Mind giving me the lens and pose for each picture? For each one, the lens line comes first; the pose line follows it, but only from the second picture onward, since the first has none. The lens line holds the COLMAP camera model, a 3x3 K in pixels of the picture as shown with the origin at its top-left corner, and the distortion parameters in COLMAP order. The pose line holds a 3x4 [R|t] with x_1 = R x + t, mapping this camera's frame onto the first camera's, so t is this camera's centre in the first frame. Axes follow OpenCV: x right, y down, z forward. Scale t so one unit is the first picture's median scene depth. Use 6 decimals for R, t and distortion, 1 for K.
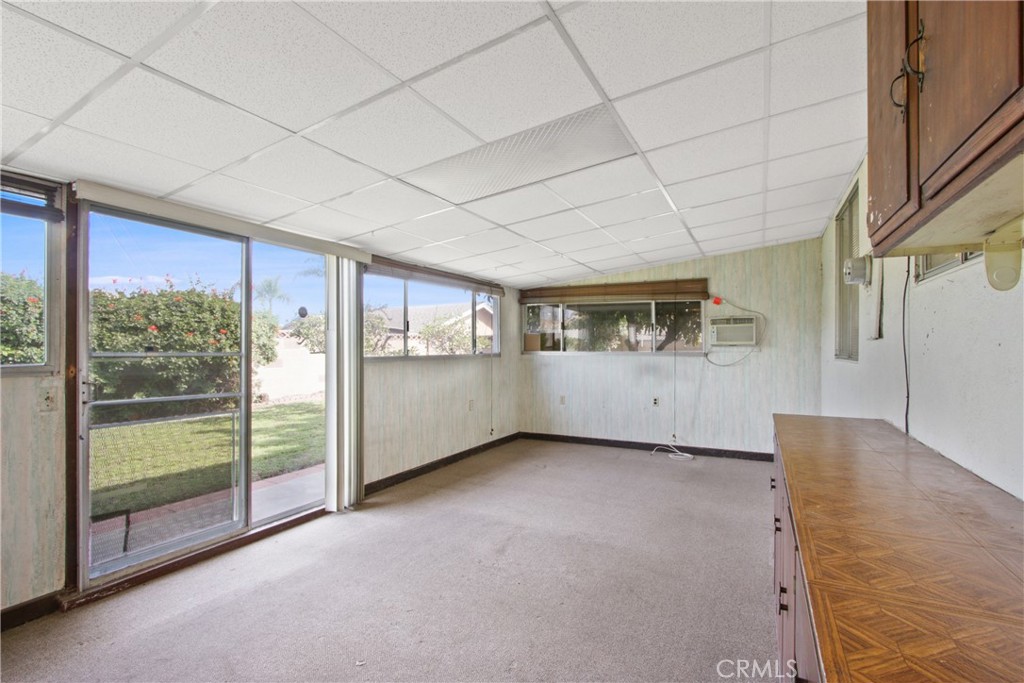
lens RADIAL K [[470.4, 0, 514.2], [0, 470.4, 345.9], [0, 0, 1]] dist [-0.019683, 0.004356]
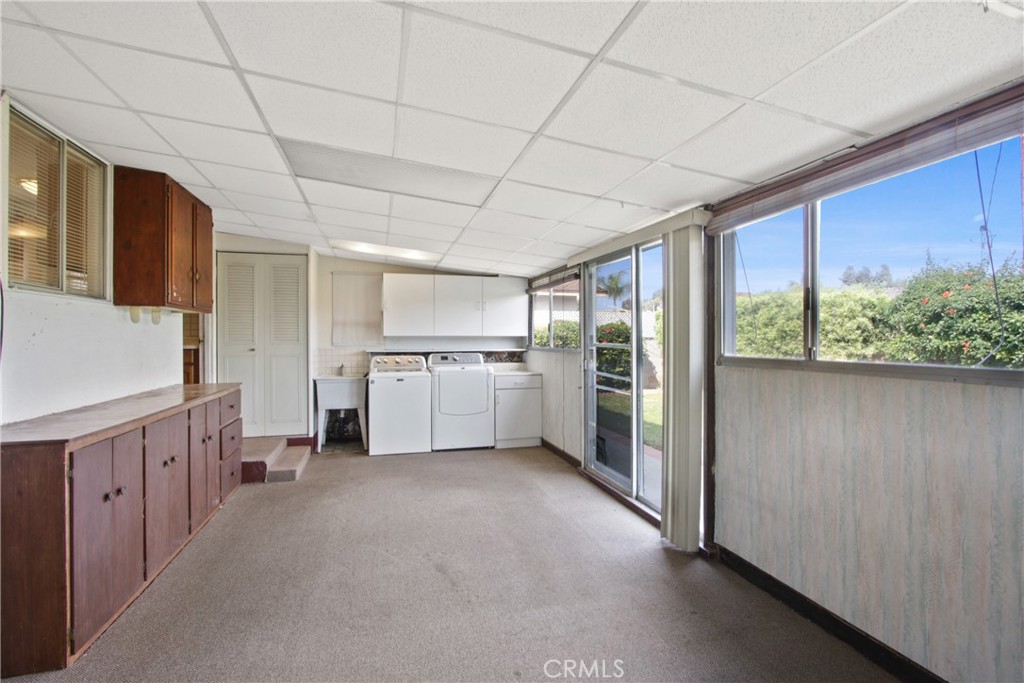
lens RADIAL K [[470.4, 0, 515.7], [0, 470.4, 340.6], [0, 0, 1]] dist [-0.019683, 0.004356]
pose [[-0.724002, 0.009246, -0.689736, 0.340345], [0.012437, 0.999923, 0.000349, -0.004056], [0.689686, -0.008326, -0.724061, 1.221682]]
